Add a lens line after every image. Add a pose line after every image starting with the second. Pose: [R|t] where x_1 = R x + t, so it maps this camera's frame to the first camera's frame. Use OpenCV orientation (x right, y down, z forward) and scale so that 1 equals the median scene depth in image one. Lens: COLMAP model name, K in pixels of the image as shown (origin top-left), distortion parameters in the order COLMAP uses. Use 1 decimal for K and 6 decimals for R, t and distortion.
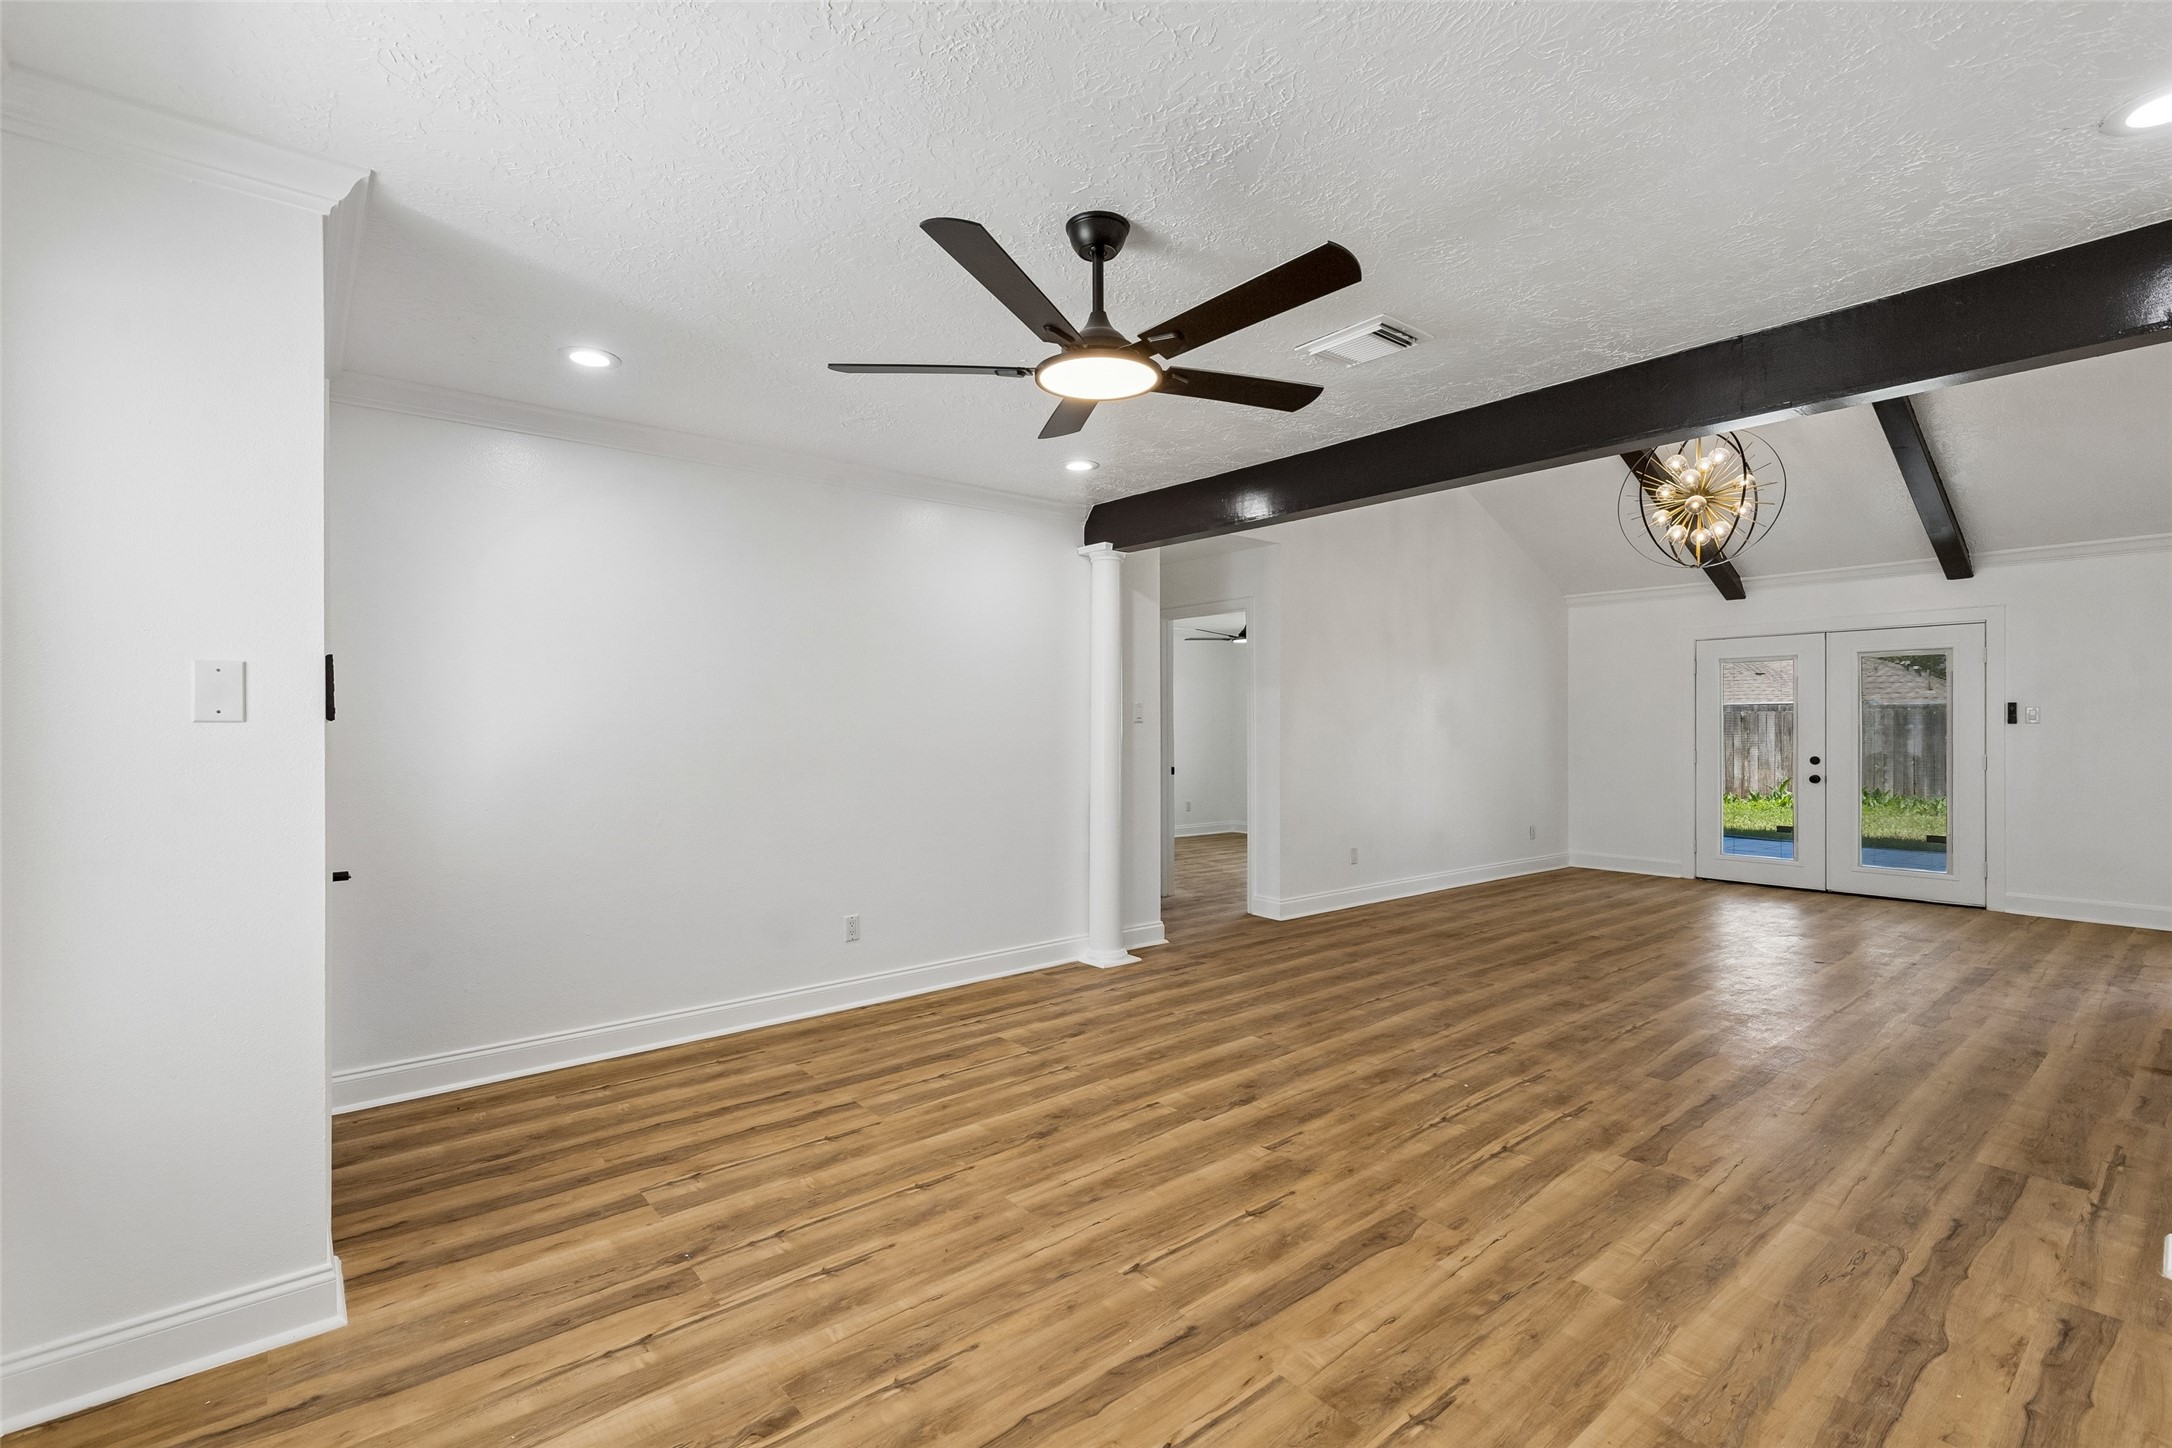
lens RADIAL K [[980.0, 0, 1084.2], [0, 980.0, 732.8], [0, 0, 1]] dist [0.006577, -0.000570]
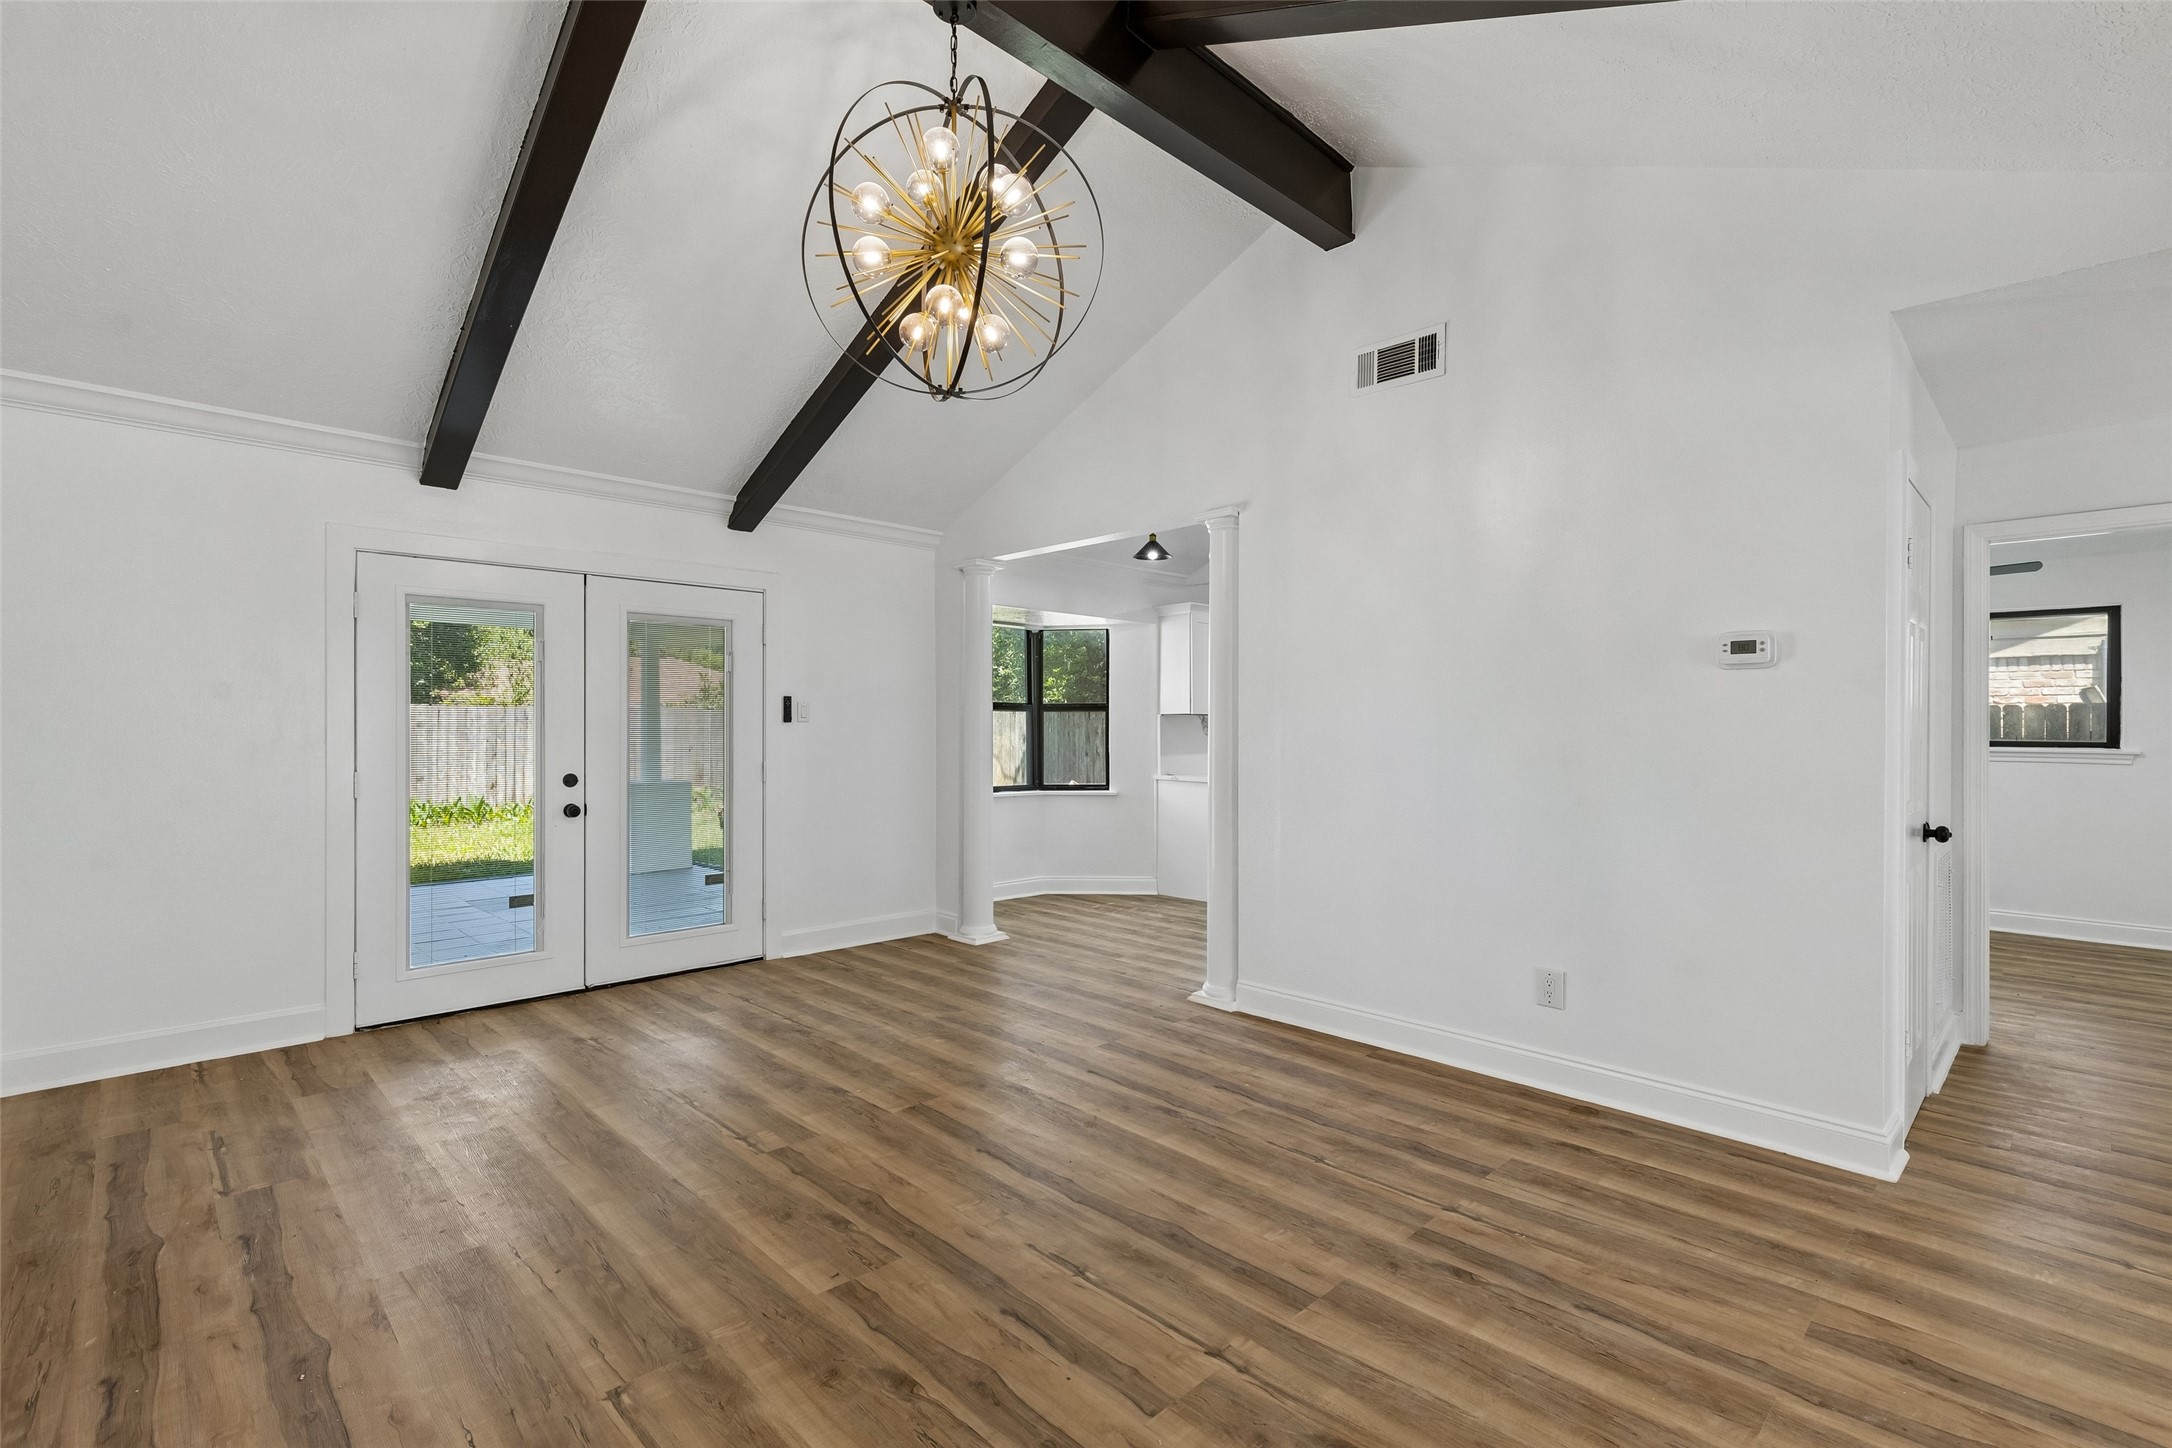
lens RADIAL K [[980.0, 0, 1083.9], [0, 980.0, 725.8], [0, 0, 1]] dist [0.006577, -0.000570]
pose [[-0.076852, 0.000159, 0.997042, 0.108938], [-0.000094, 1.000000, -0.000167, -0.005673], [-0.997042, -0.000106, -0.076852, 0.728275]]
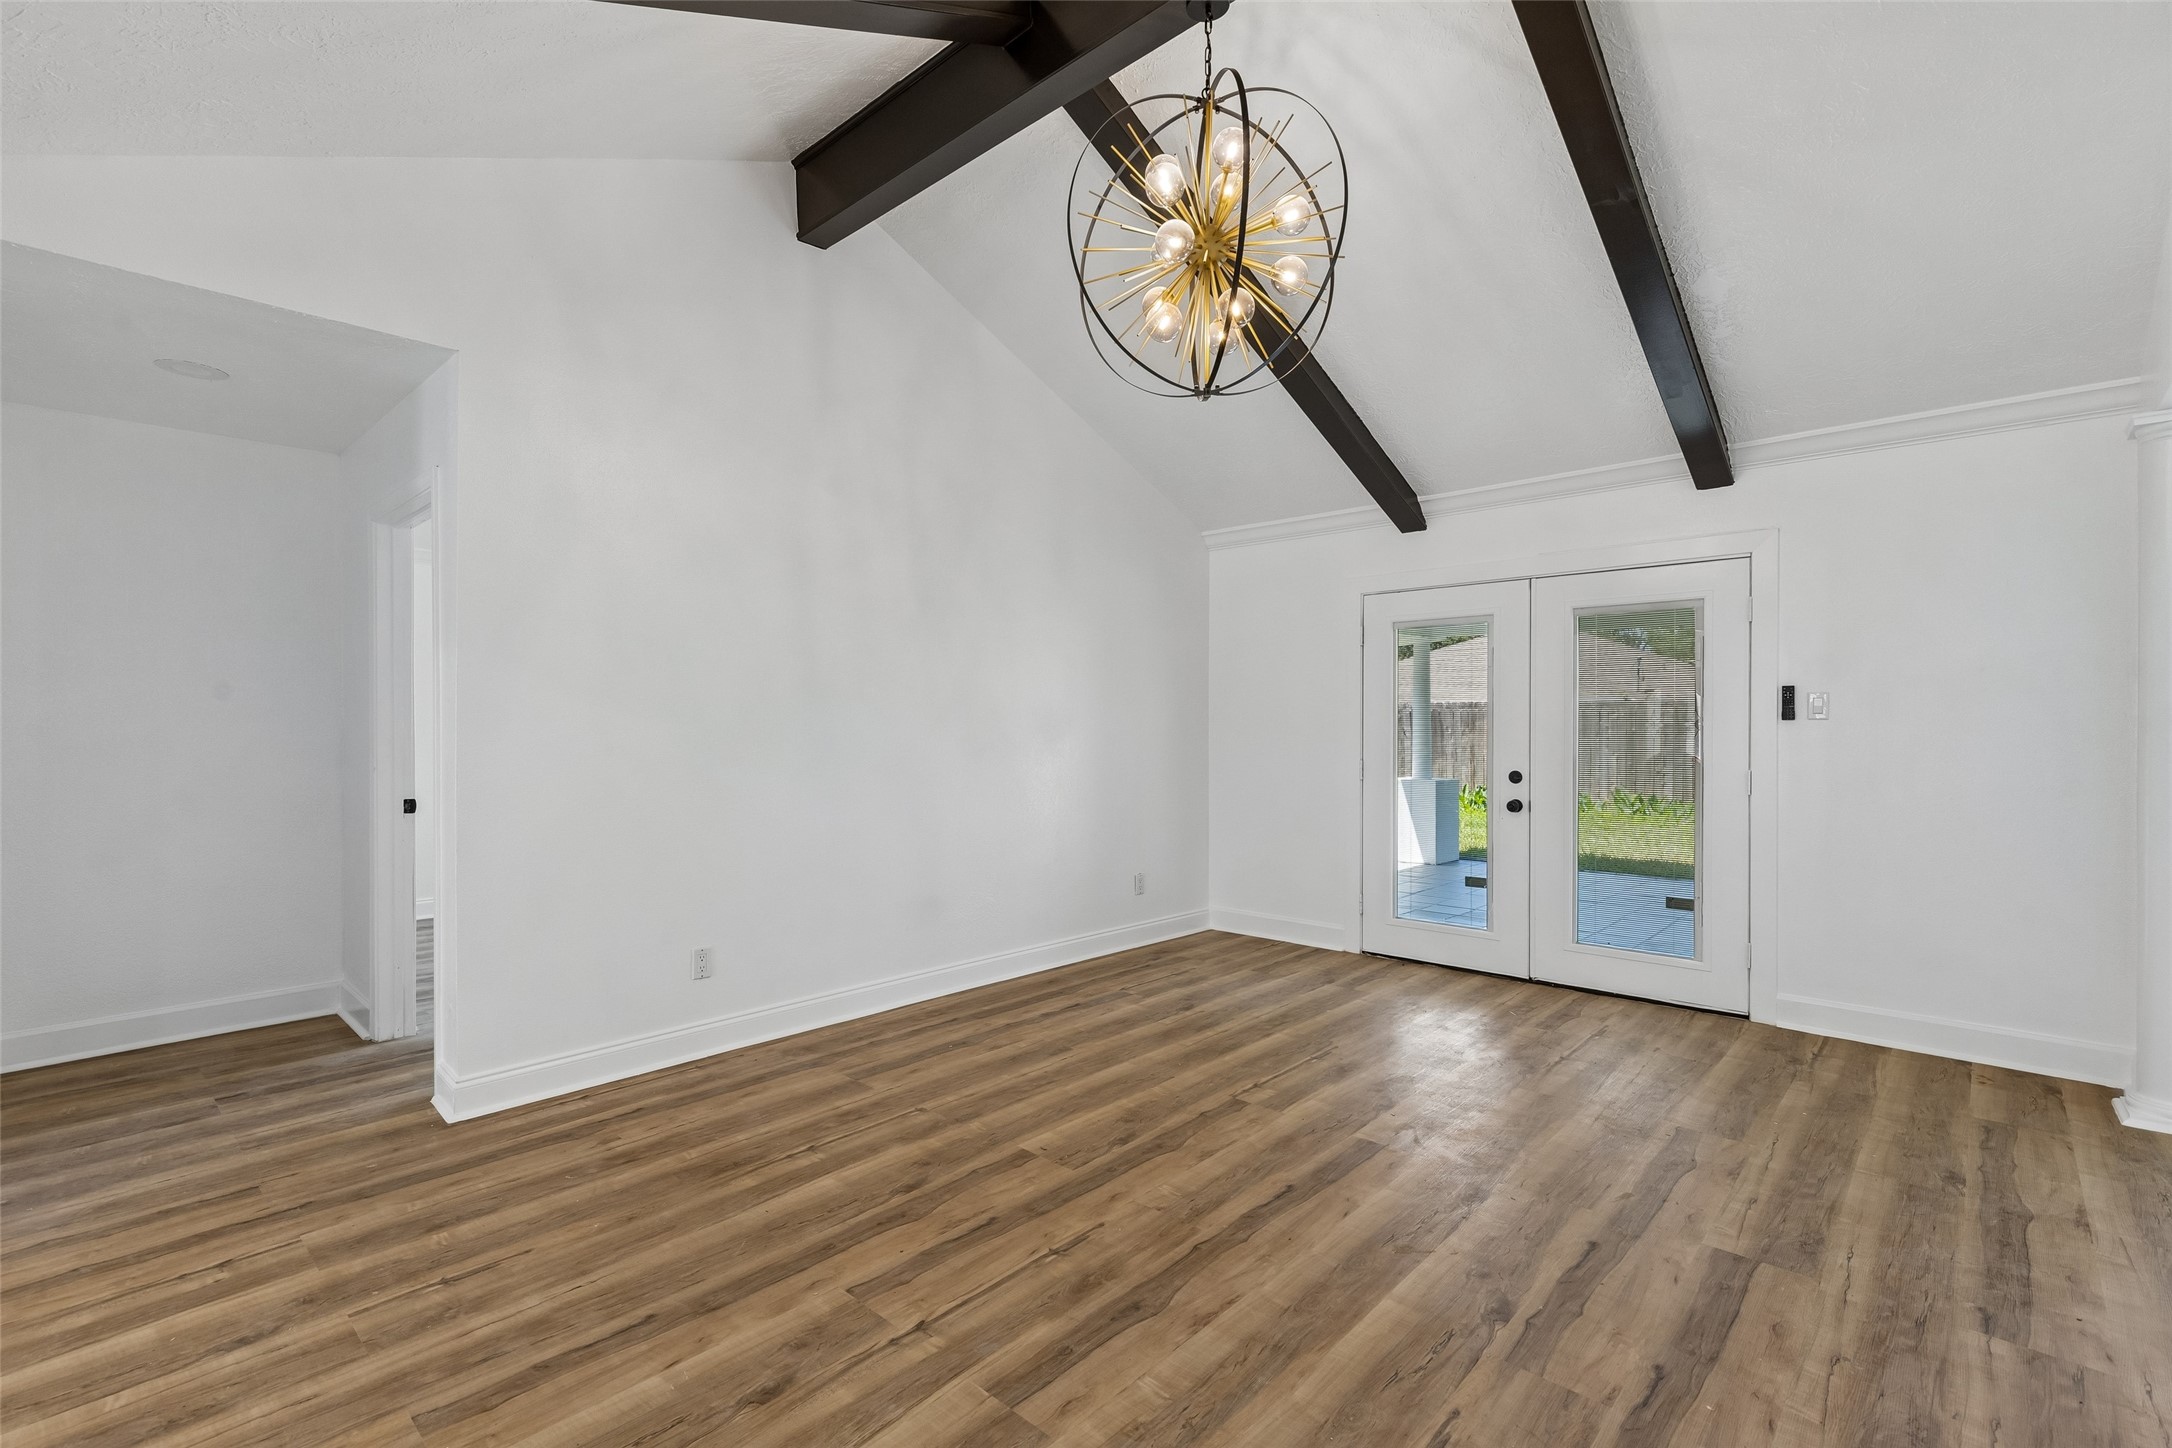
lens RADIAL K [[980.0, 0, 1082.5], [0, 980.0, 736.6], [0, 0, 1]] dist [0.006577, -0.000570]
pose [[0.992352, -0.003934, 0.123380, 0.381083], [0.002872, 0.999957, 0.008785, -0.004931], [-0.123410, -0.008363, 0.992321, 0.395099]]
